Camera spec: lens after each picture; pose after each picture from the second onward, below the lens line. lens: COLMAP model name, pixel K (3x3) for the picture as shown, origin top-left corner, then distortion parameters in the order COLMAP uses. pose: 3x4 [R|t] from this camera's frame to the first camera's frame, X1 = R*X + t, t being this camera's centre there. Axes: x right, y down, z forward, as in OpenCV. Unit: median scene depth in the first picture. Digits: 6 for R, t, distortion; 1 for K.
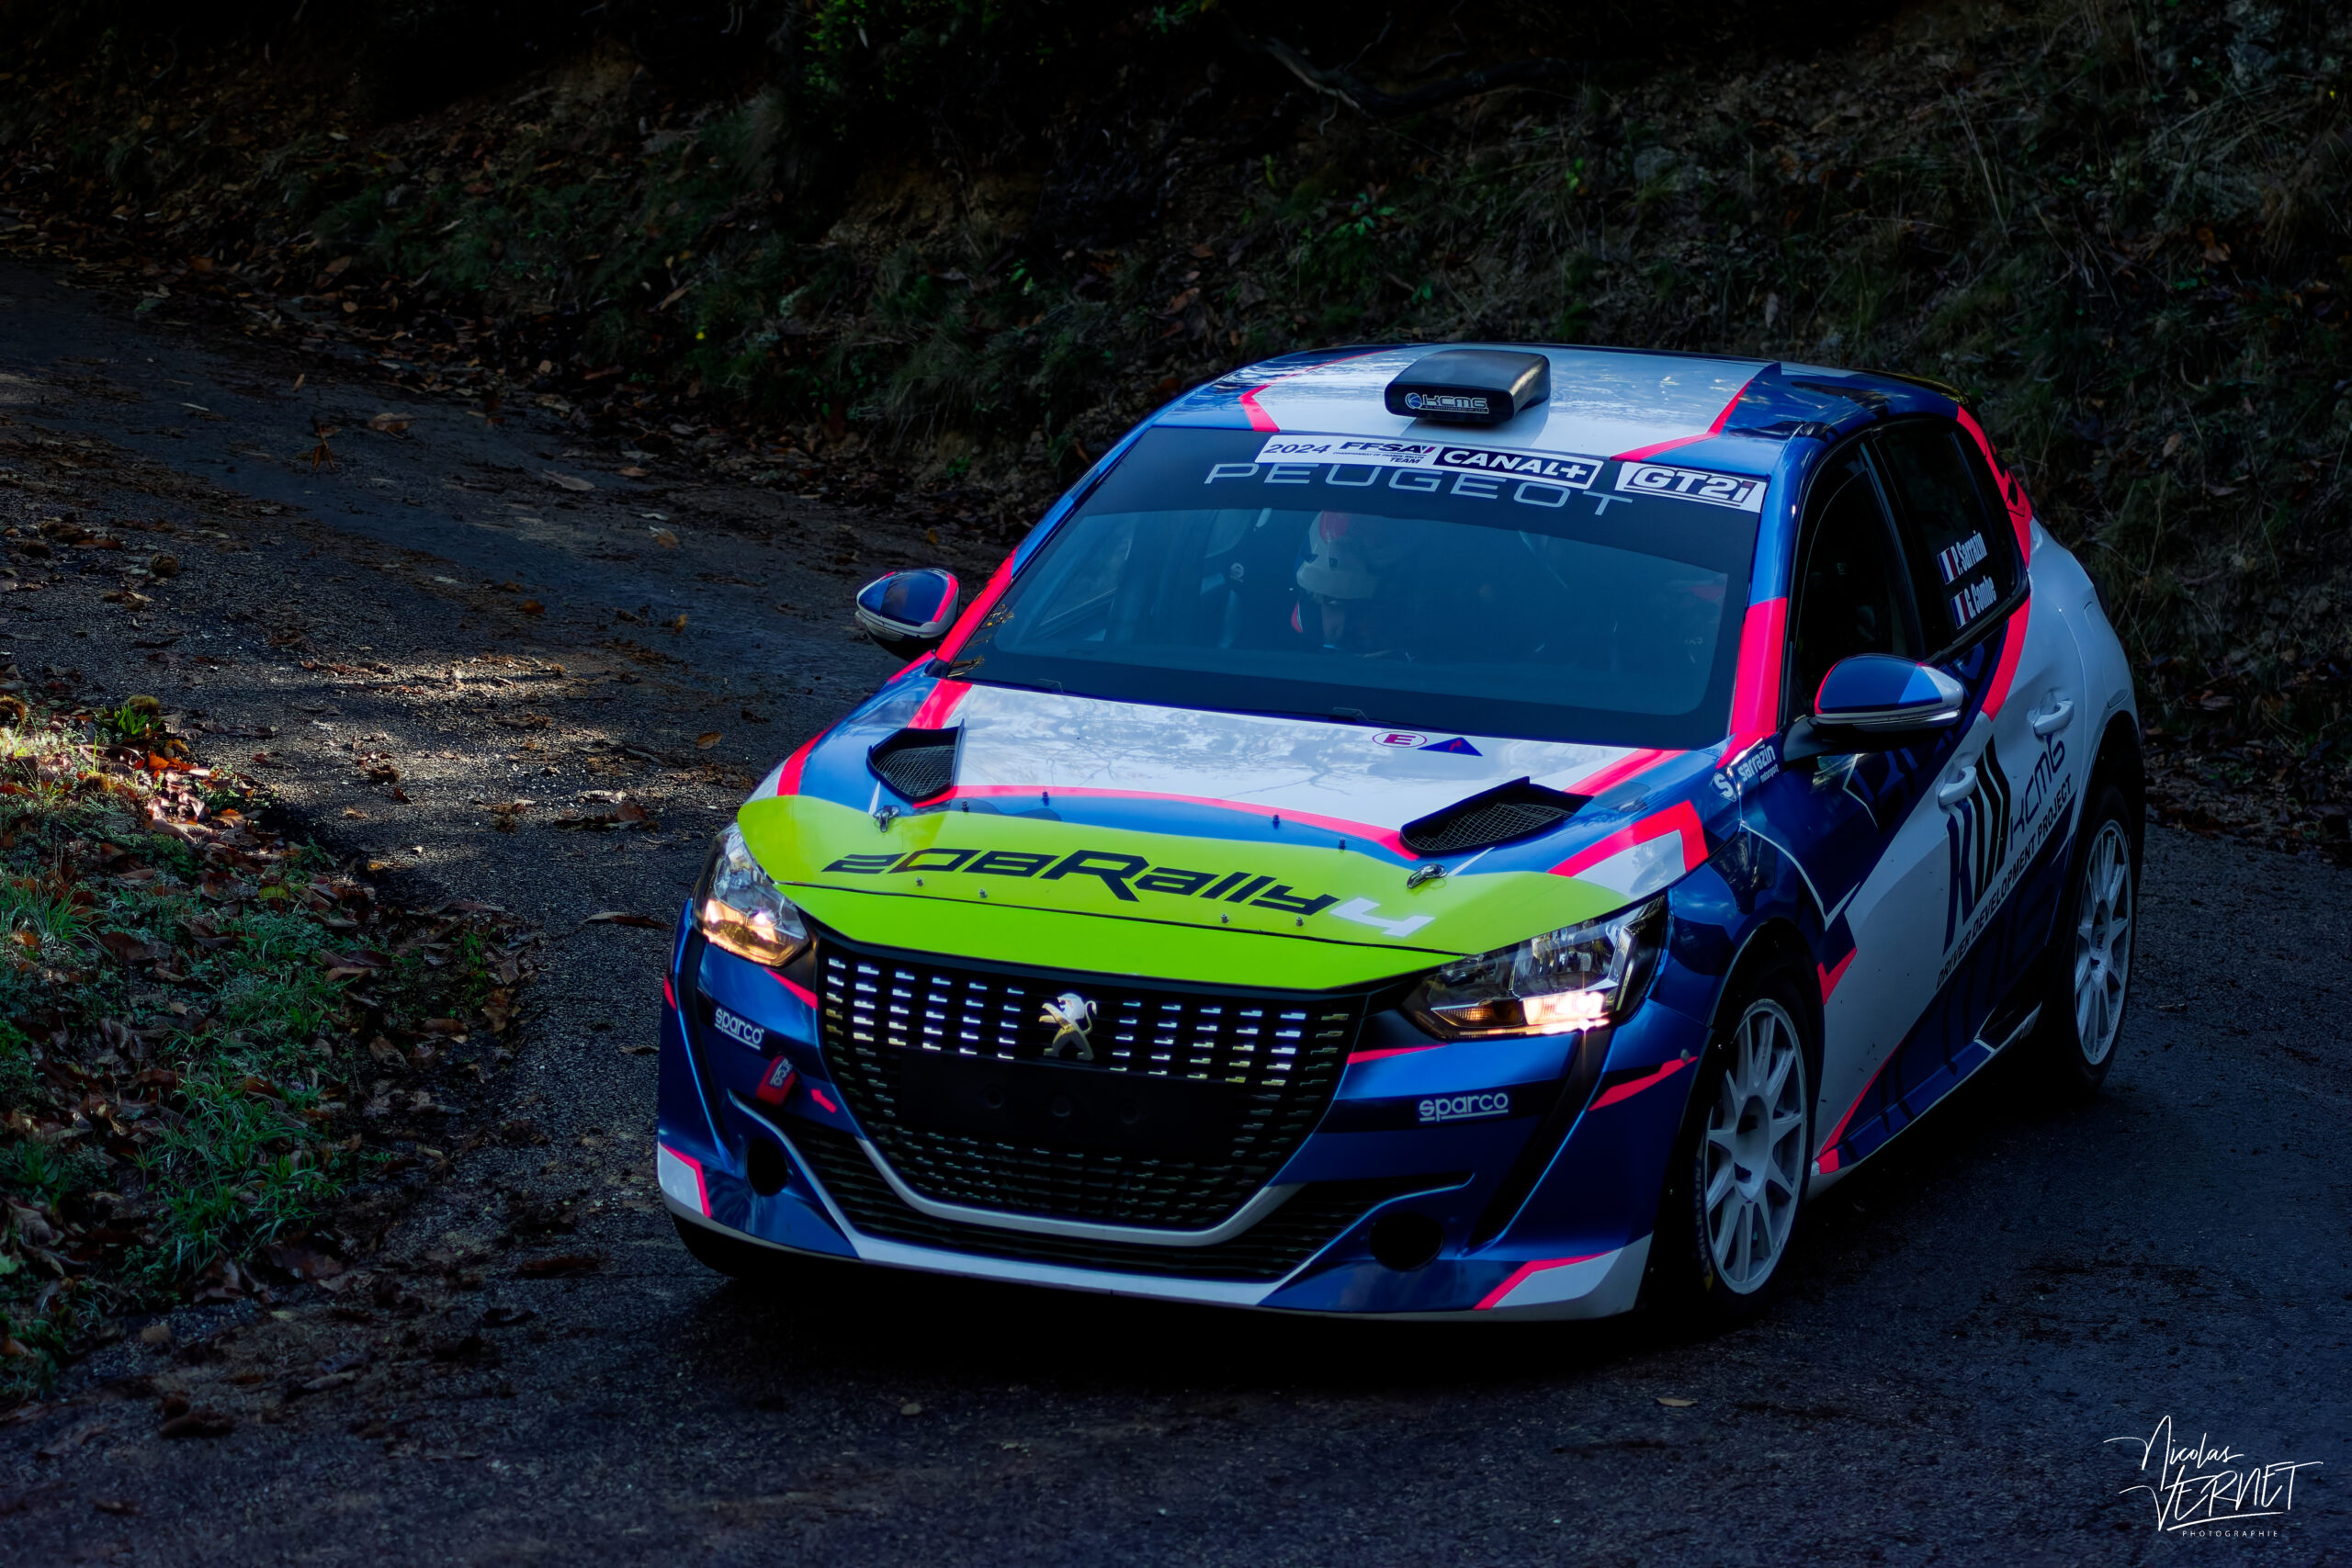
lens RADIAL K [[7892.3, 0, 1176.0], [0, 7892.3, 784.0], [0, 0, 1]] dist [-0.146883, -0.991329]
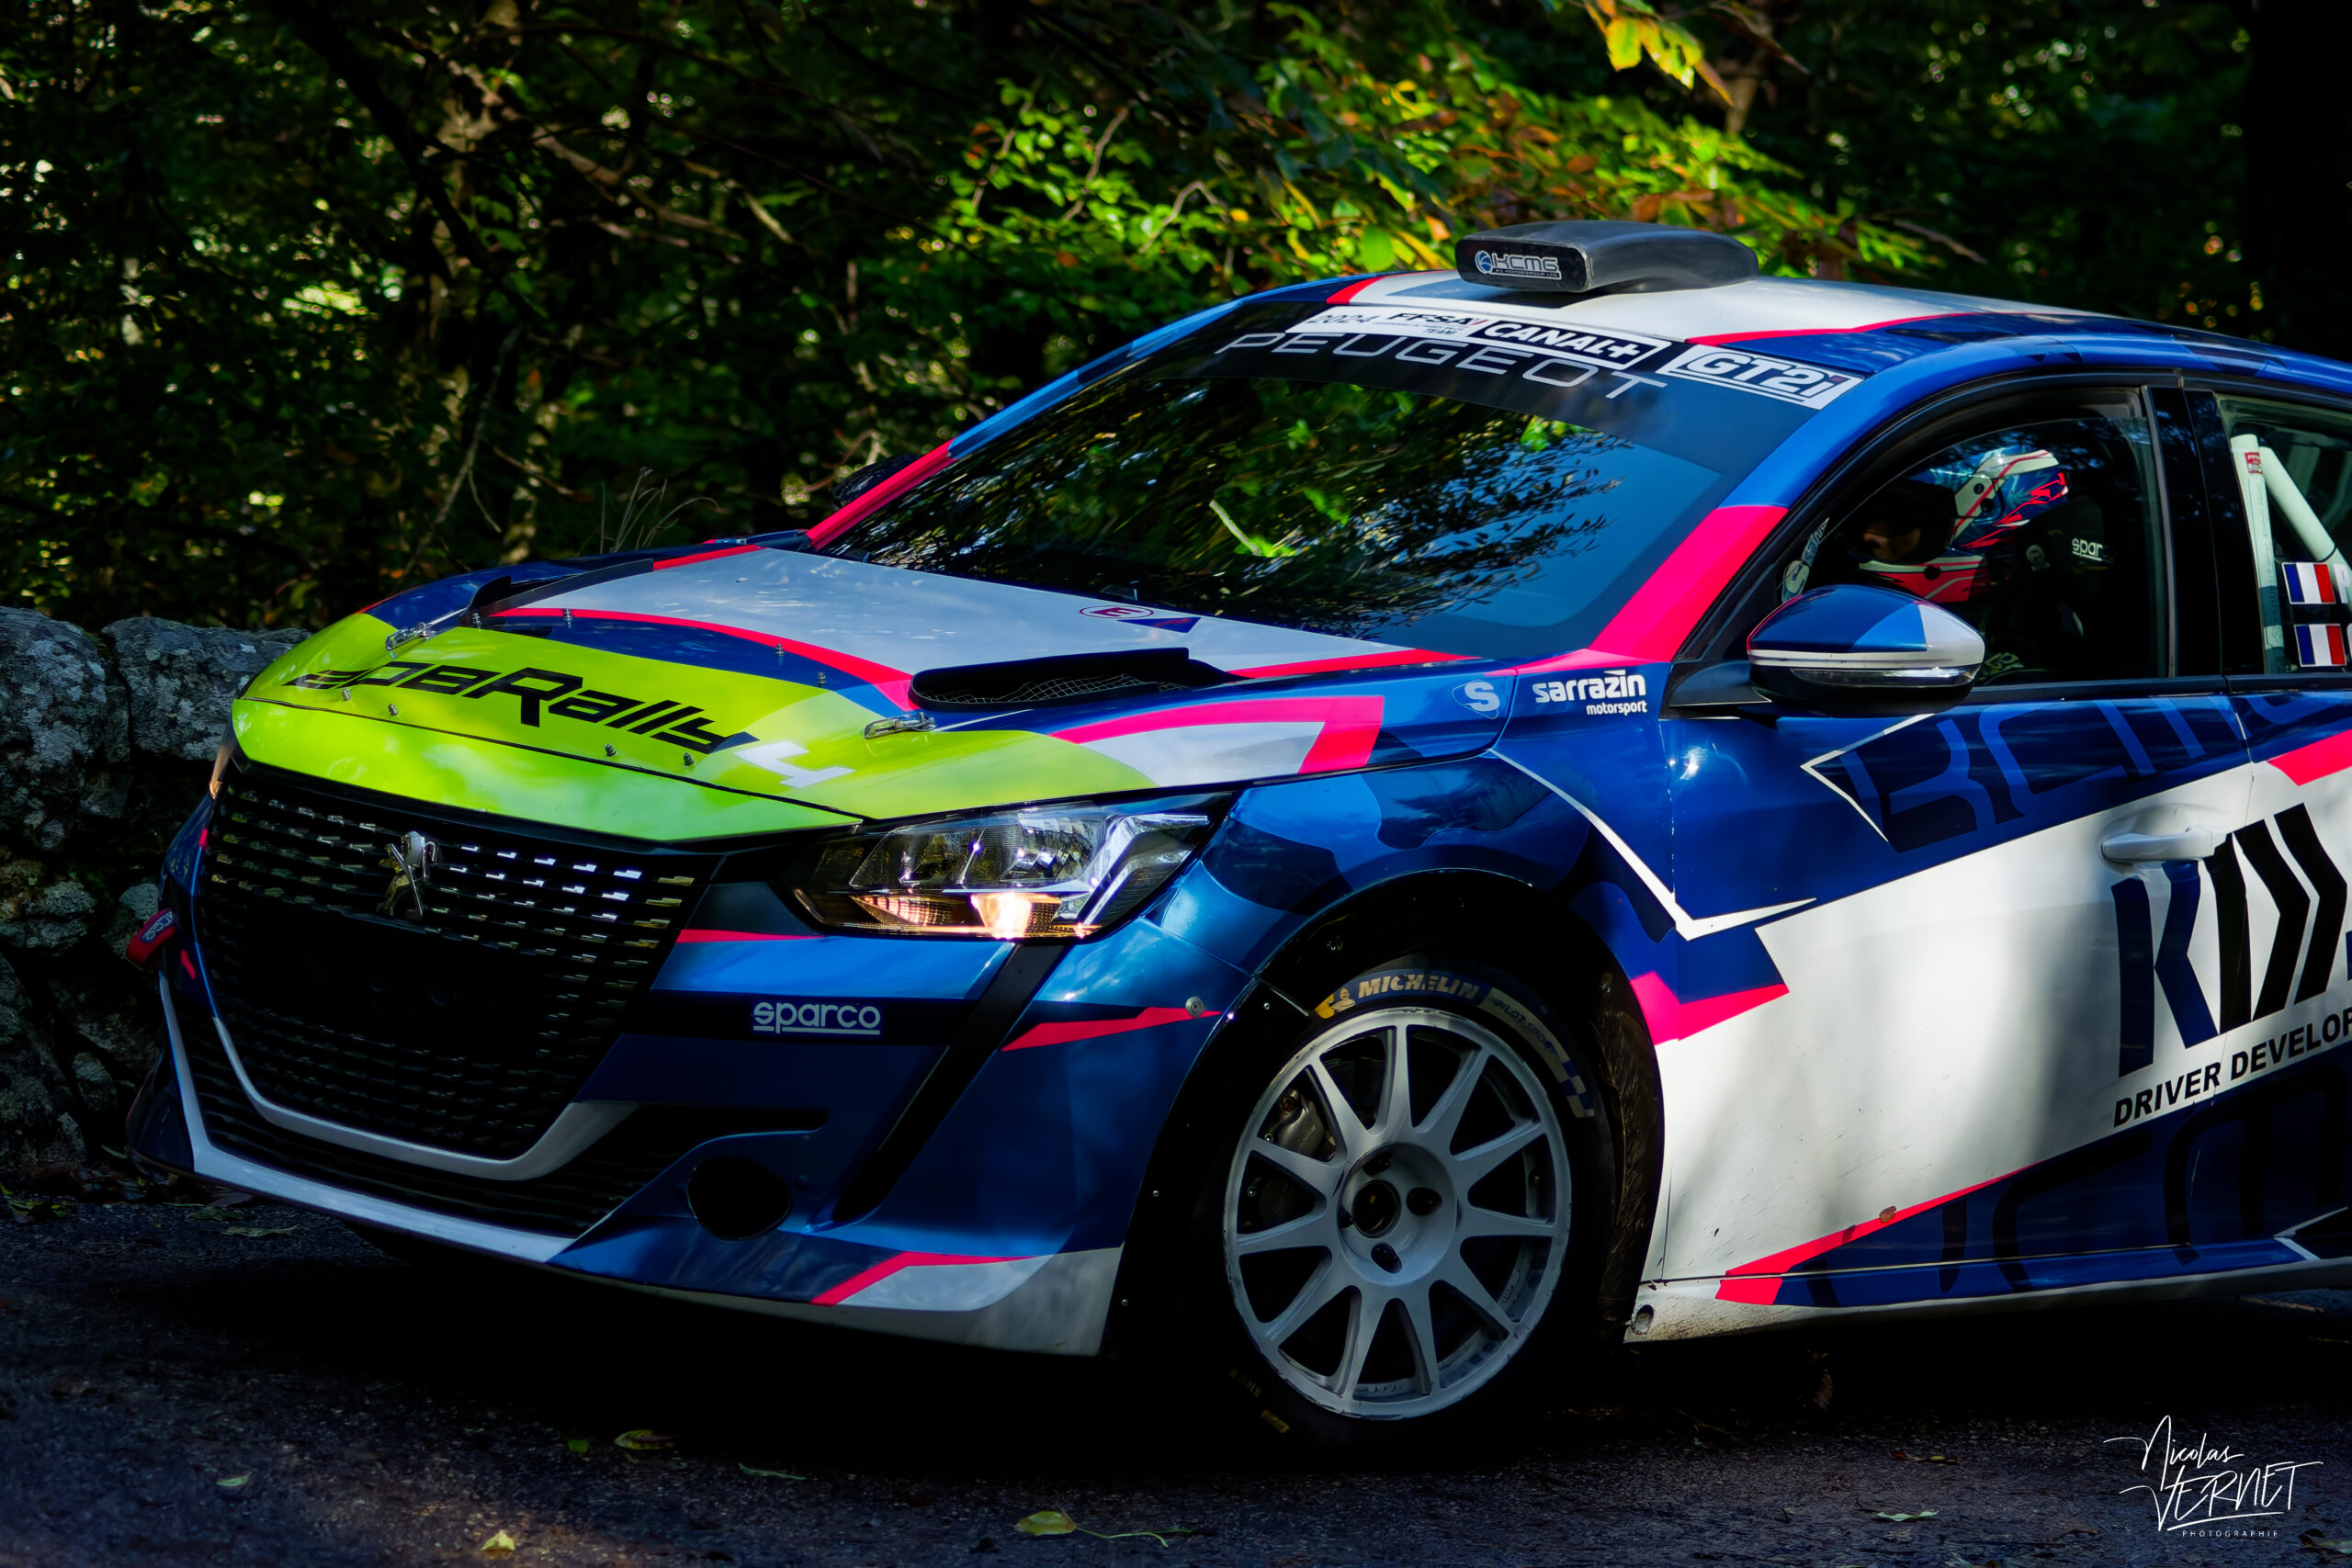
lens RADIAL K [[7892.3, 0, 1176.0], [0, 7892.3, 784.0], [0, 0, 1]] dist [-0.146883, -0.991329]
pose [[0.895979, 0.077186, -0.437337, 0.376345], [-0.125251, 0.988722, -0.082103, 0.073981], [0.426067, 0.128340, 0.895542, 0.356491]]
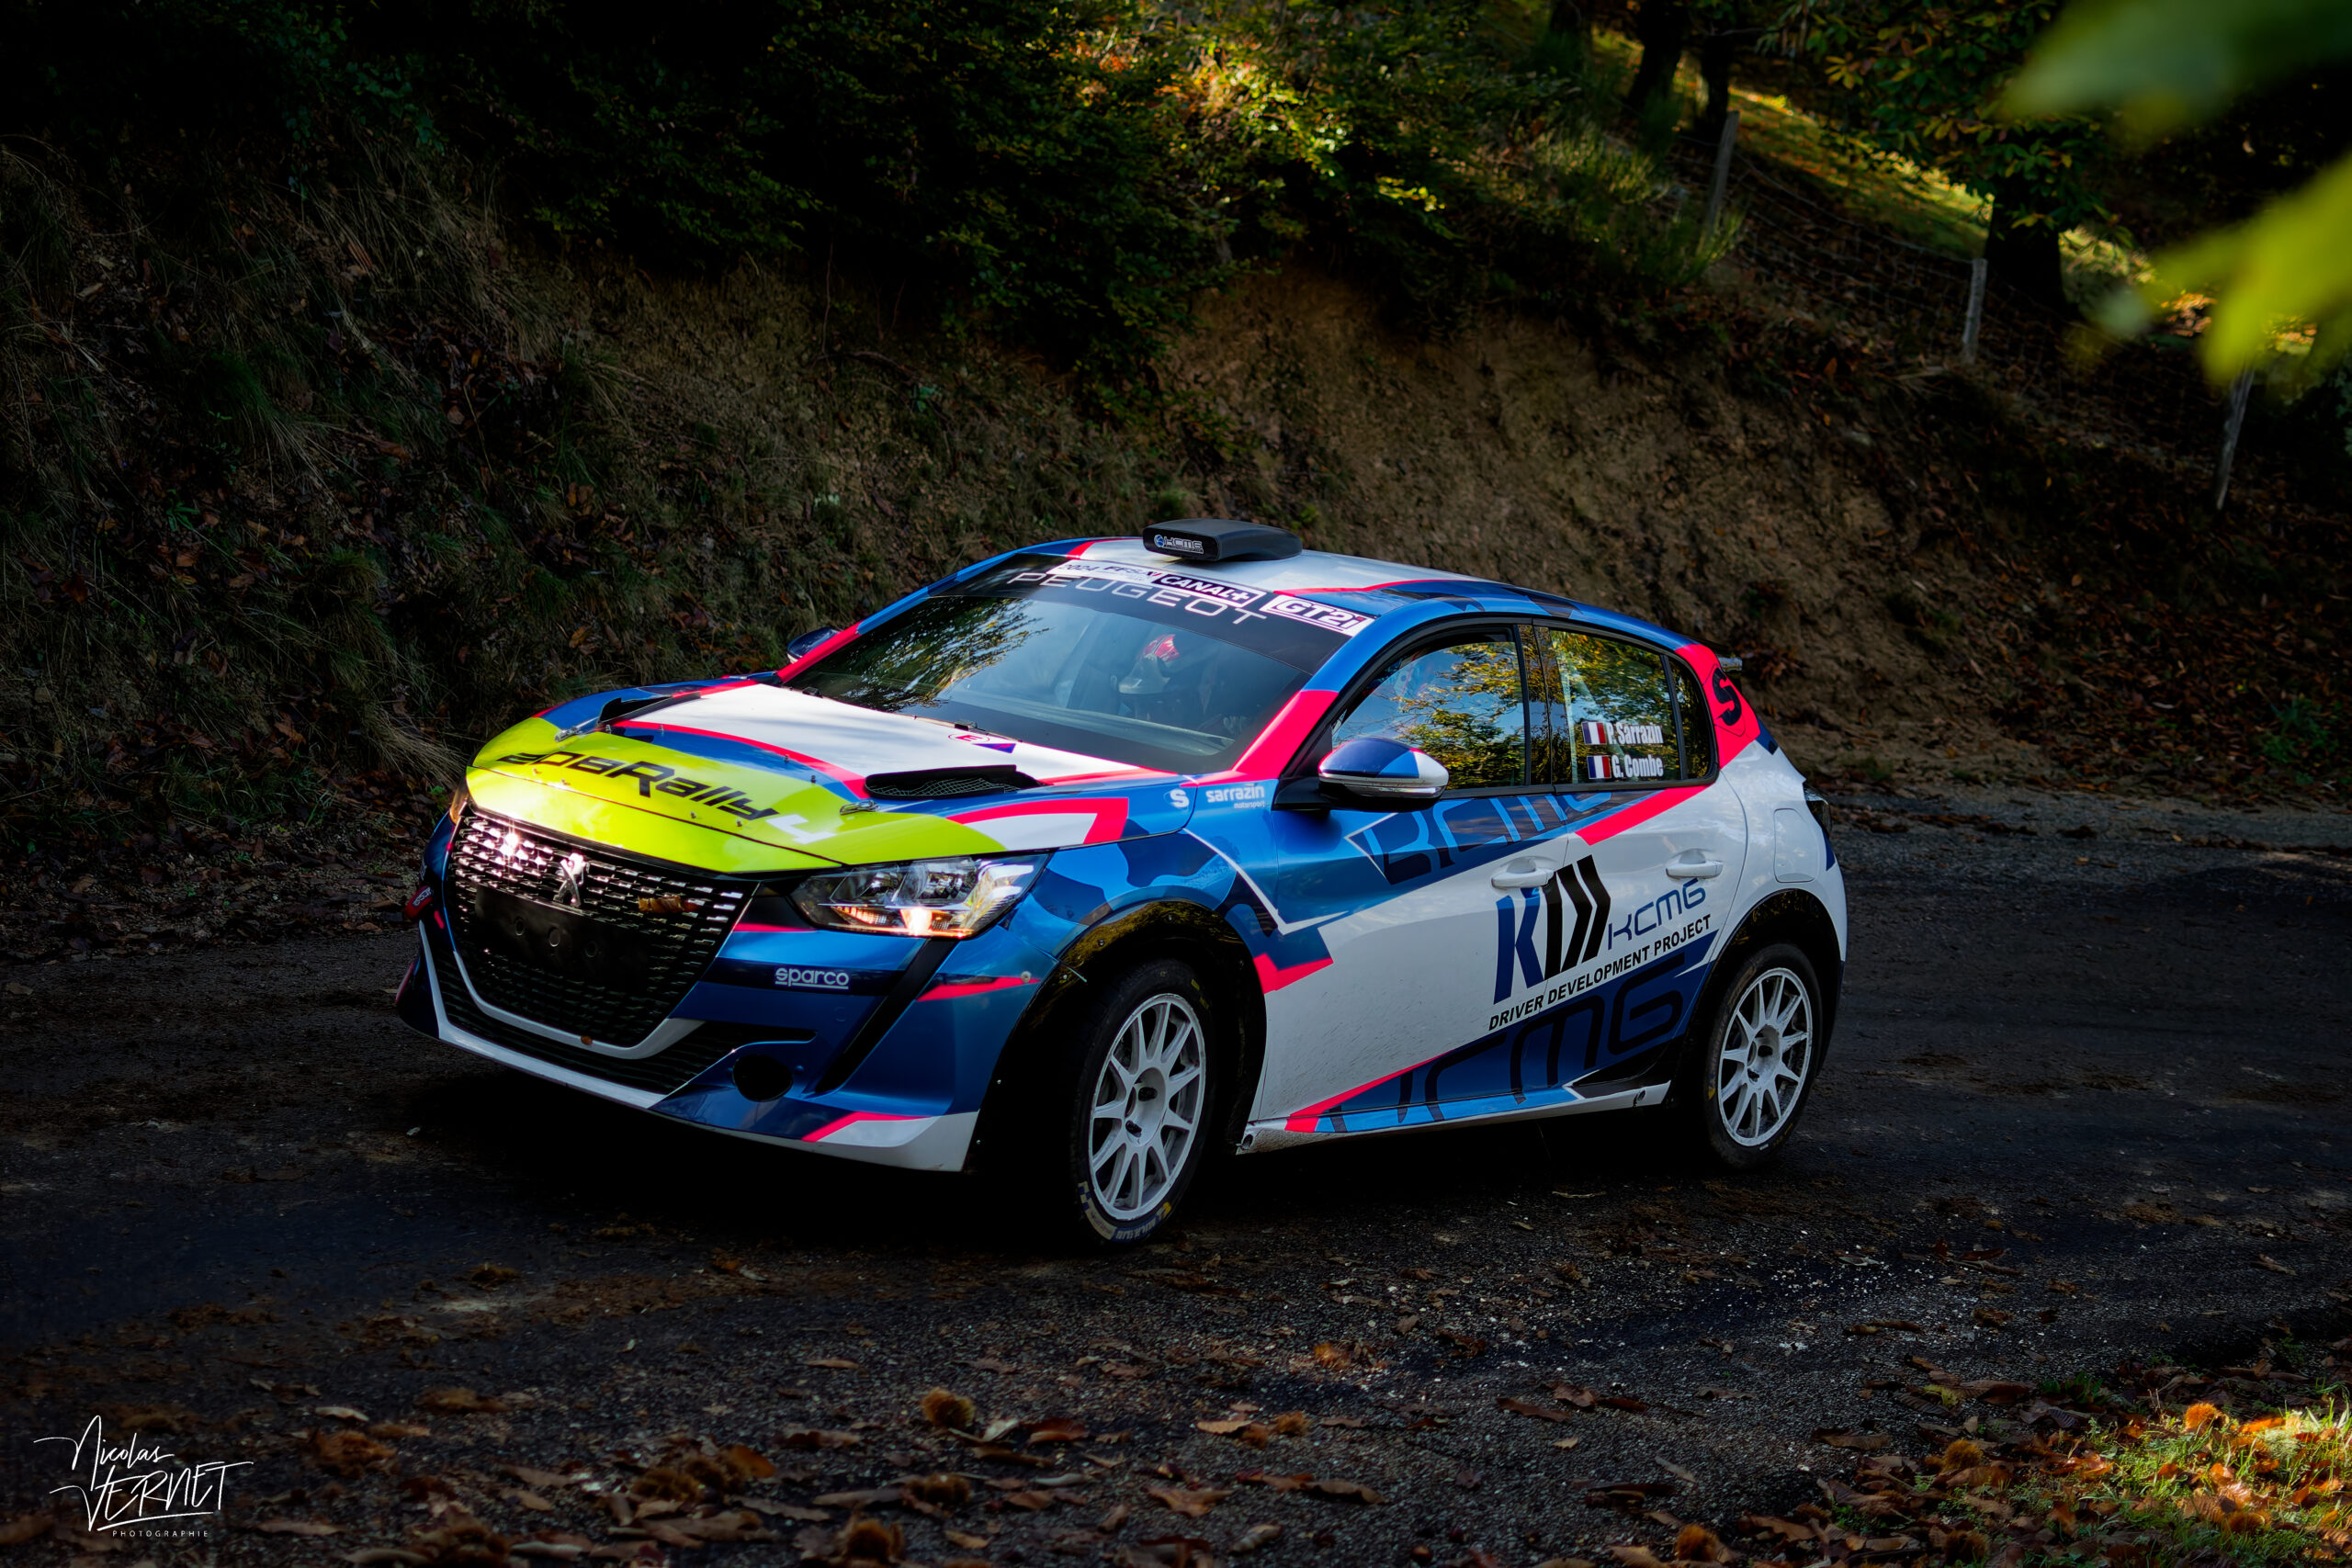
lens RADIAL K [[3670.7, 0, 1176.0], [0, 3670.7, 784.0], [0, 0, 1]] dist [-0.129307, -0.048671]
pose [[0.934069, 0.123712, -0.334977, 0.281201], [-0.155664, 0.985314, -0.070172, 0.041764], [0.321377, 0.117690, 0.939610, 0.453758]]
